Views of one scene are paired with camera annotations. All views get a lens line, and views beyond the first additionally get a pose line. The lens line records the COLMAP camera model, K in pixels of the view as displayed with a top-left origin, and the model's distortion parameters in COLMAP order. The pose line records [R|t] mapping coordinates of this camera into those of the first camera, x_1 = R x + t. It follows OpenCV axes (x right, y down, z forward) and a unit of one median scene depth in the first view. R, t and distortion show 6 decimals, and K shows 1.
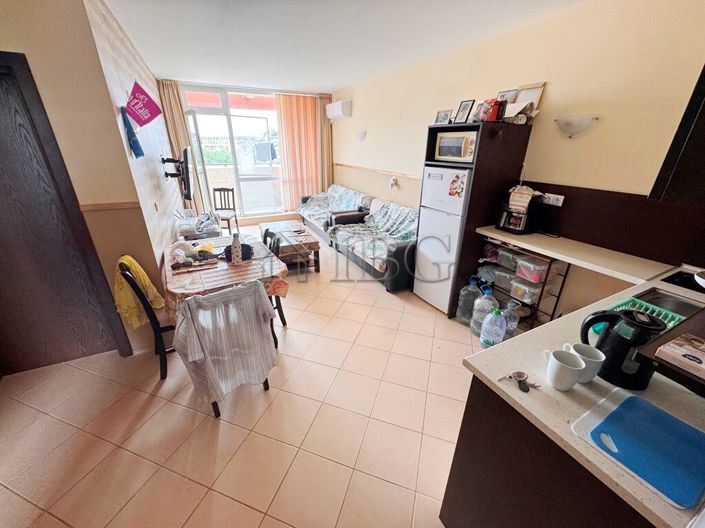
lens RADIAL K [[281.5, 0, 352.1], [0, 281.5, 263.3], [0, 0, 1]] dist [-0.001474, 0.000012]
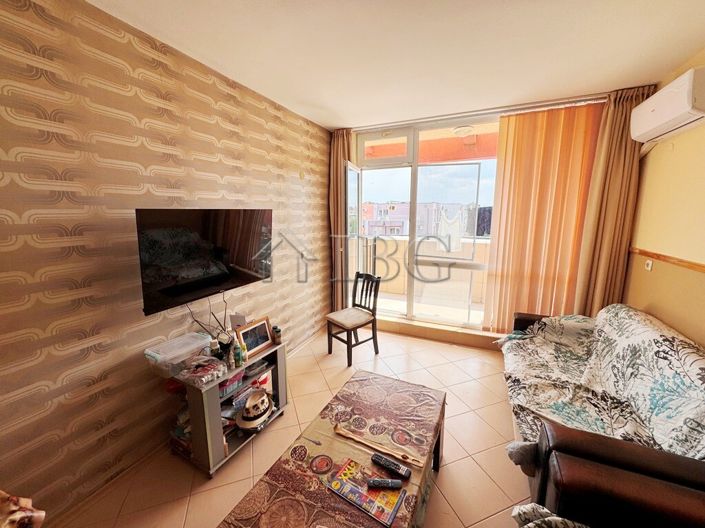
lens RADIAL K [[283.5, 0, 352.2], [0, 283.5, 262.0], [0, 0, 1]] dist [-0.001106, -0.000125]
pose [[0.626656, 0.120945, -0.769853, -0.013764], [-0.295940, 0.950812, -0.091520, -0.437108], [0.720917, 0.285182, 0.631625, 1.111590]]
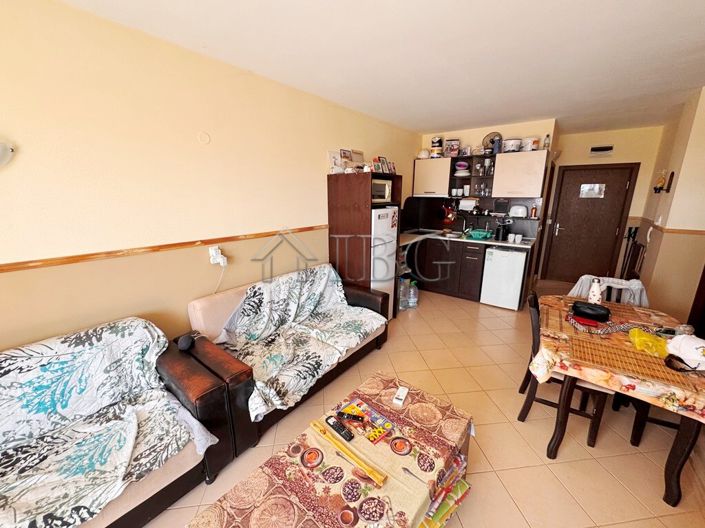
lens RADIAL K [[281.5, 0, 352.1], [0, 281.5, 263.3], [0, 0, 1]] dist [-0.001474, 0.000012]
pose [[-0.430455, -0.226538, 0.873722, -0.692118], [0.347206, 0.851952, 0.391950, -0.640417], [-0.833161, 0.472078, -0.288072, 1.533125]]
